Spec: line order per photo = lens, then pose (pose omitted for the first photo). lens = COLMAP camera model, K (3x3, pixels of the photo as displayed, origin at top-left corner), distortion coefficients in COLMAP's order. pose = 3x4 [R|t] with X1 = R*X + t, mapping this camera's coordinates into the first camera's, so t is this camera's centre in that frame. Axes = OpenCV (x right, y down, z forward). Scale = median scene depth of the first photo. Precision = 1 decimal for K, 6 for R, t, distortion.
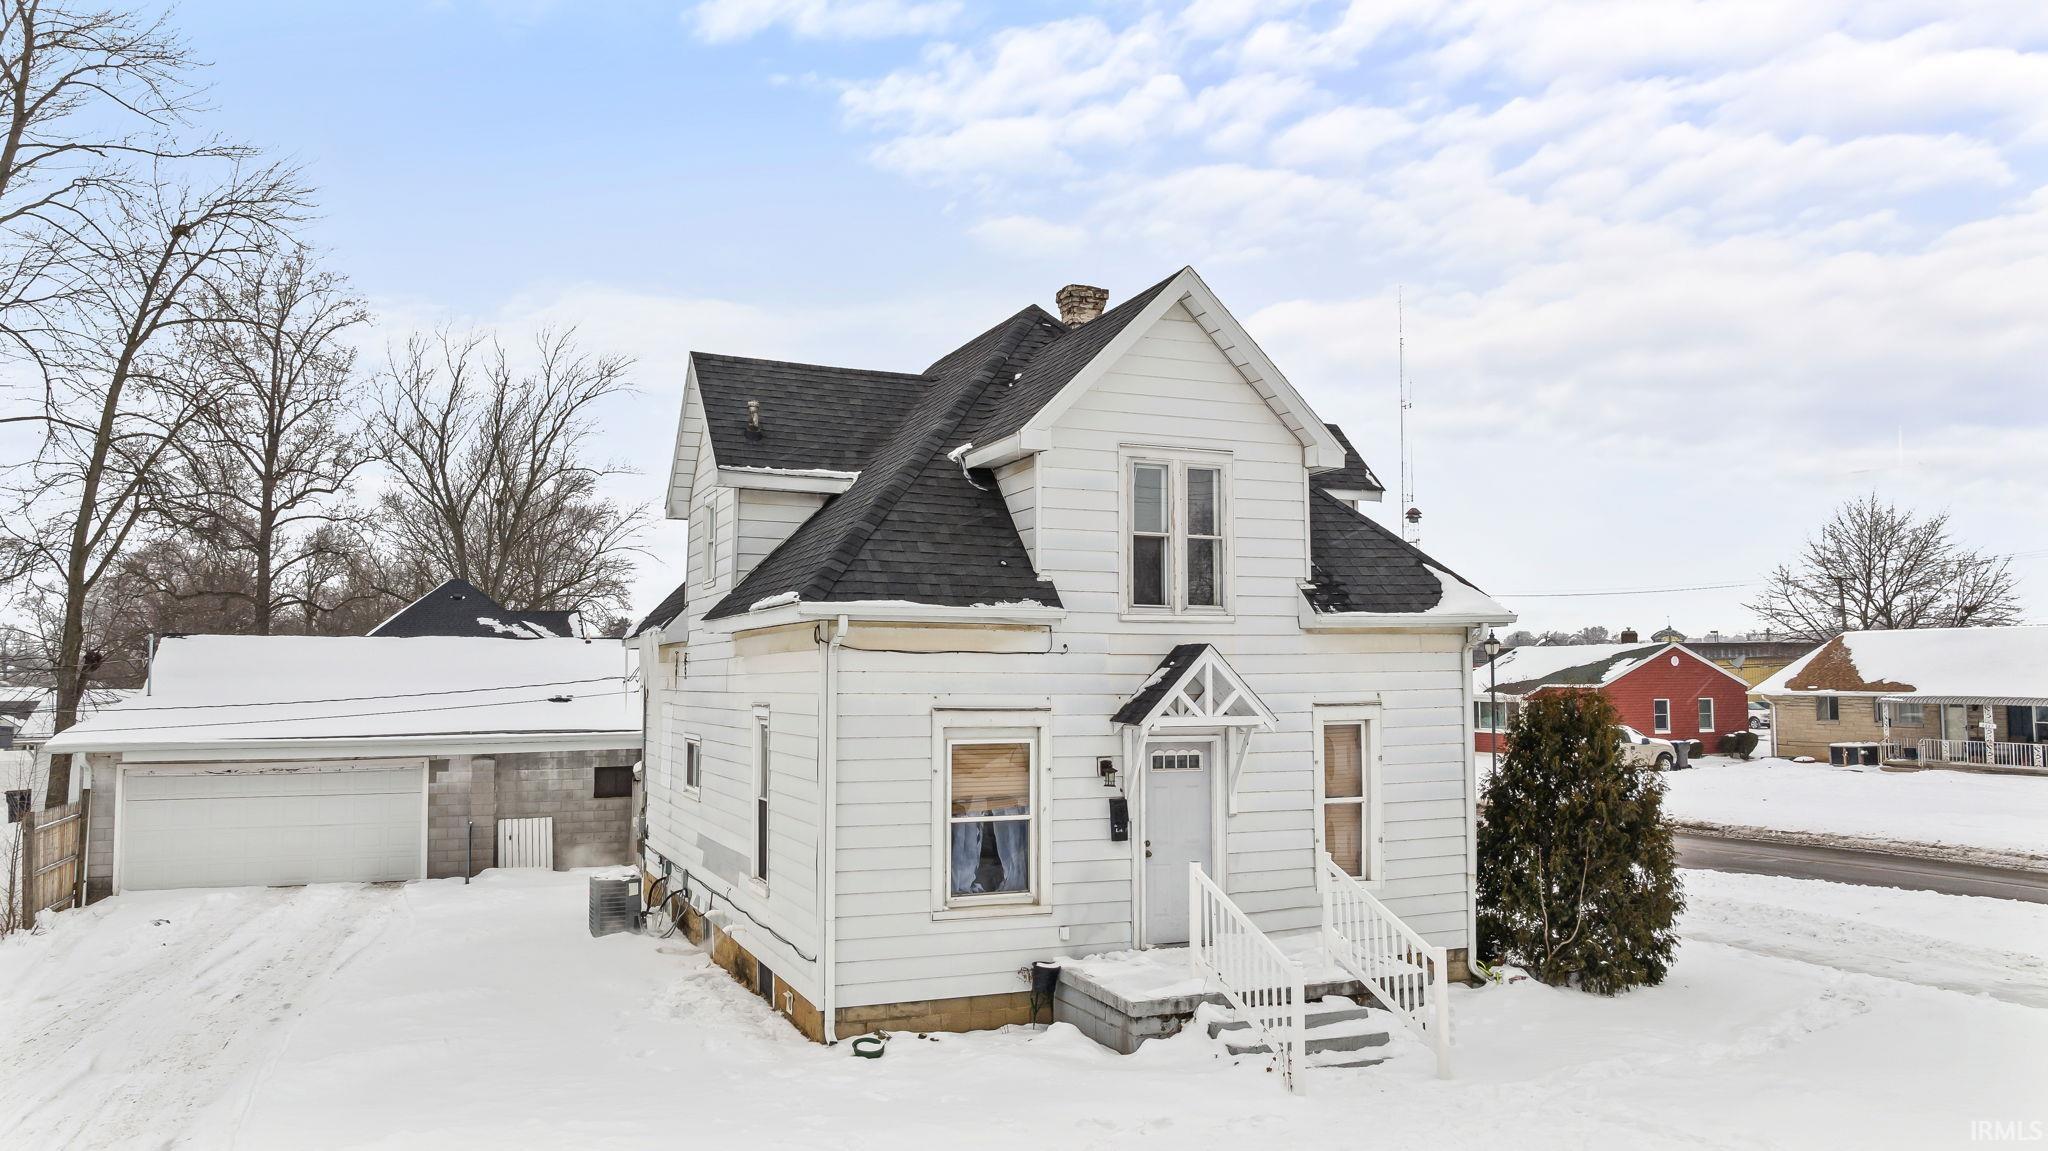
lens RADIAL K [[1452.3, 0, 1024.0], [0, 1452.3, 575.5], [0, 0, 1]] dist [-0.036079, 0.041458]
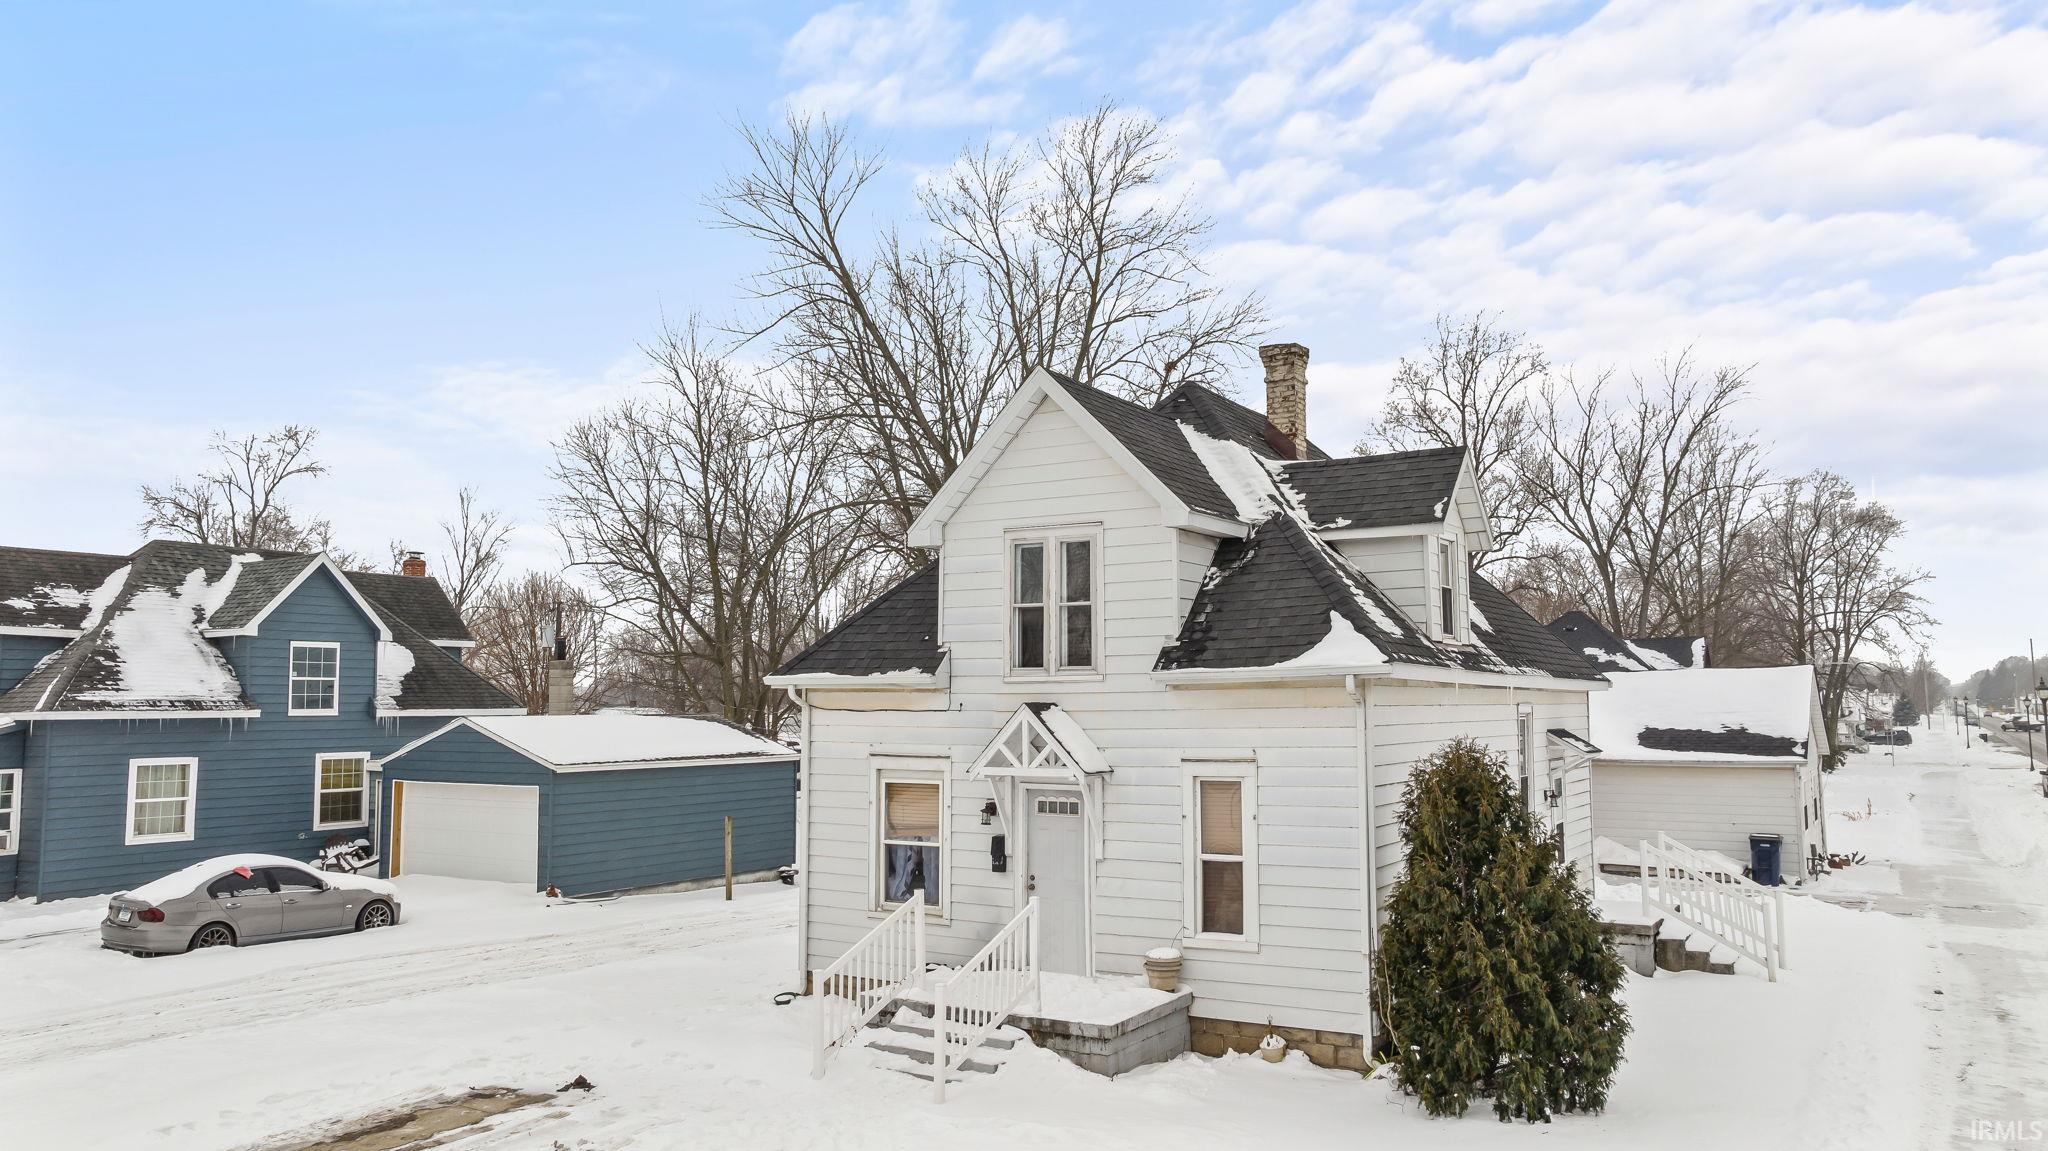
lens RADIAL K [[1452.3, 0, 1024.0], [0, 1452.3, 575.5], [0, 0, 1]] dist [-0.036079, 0.041458]
pose [[0.577945, -0.072451, -0.812854, 1.016777], [0.061315, 0.997091, -0.045277, -0.000542], [0.813769, -0.023673, 0.580706, 0.337338]]
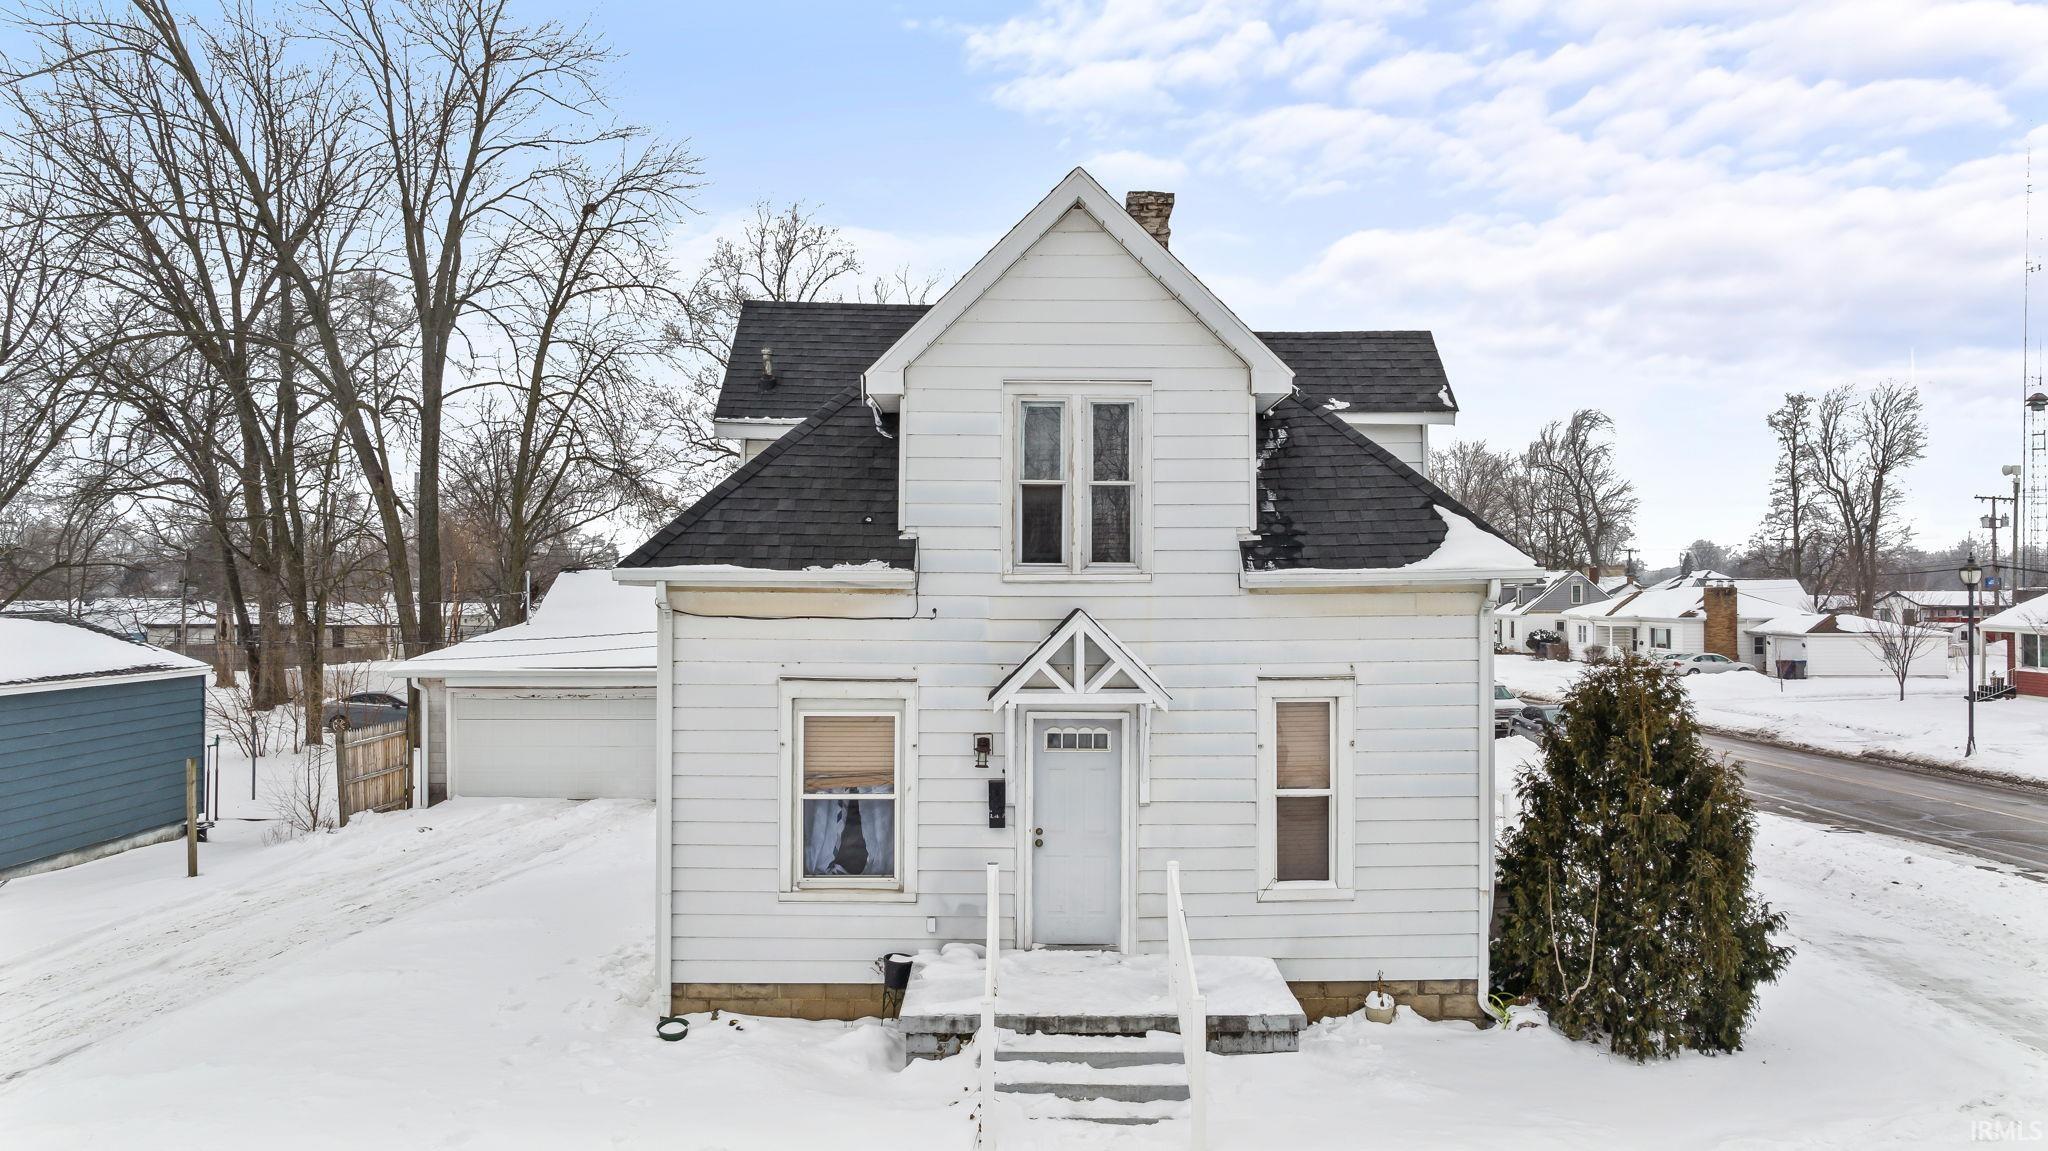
lens RADIAL K [[1448.3, 0, 1024.0], [0, 1448.3, 575.5], [0, 0, 1]] dist [-0.030030, -0.000775]
pose [[0.925118, -0.001436, -0.379678, 0.410545], [0.024347, 0.998159, 0.055551, -0.021168], [0.378899, -0.060635, 0.923449, 0.186365]]
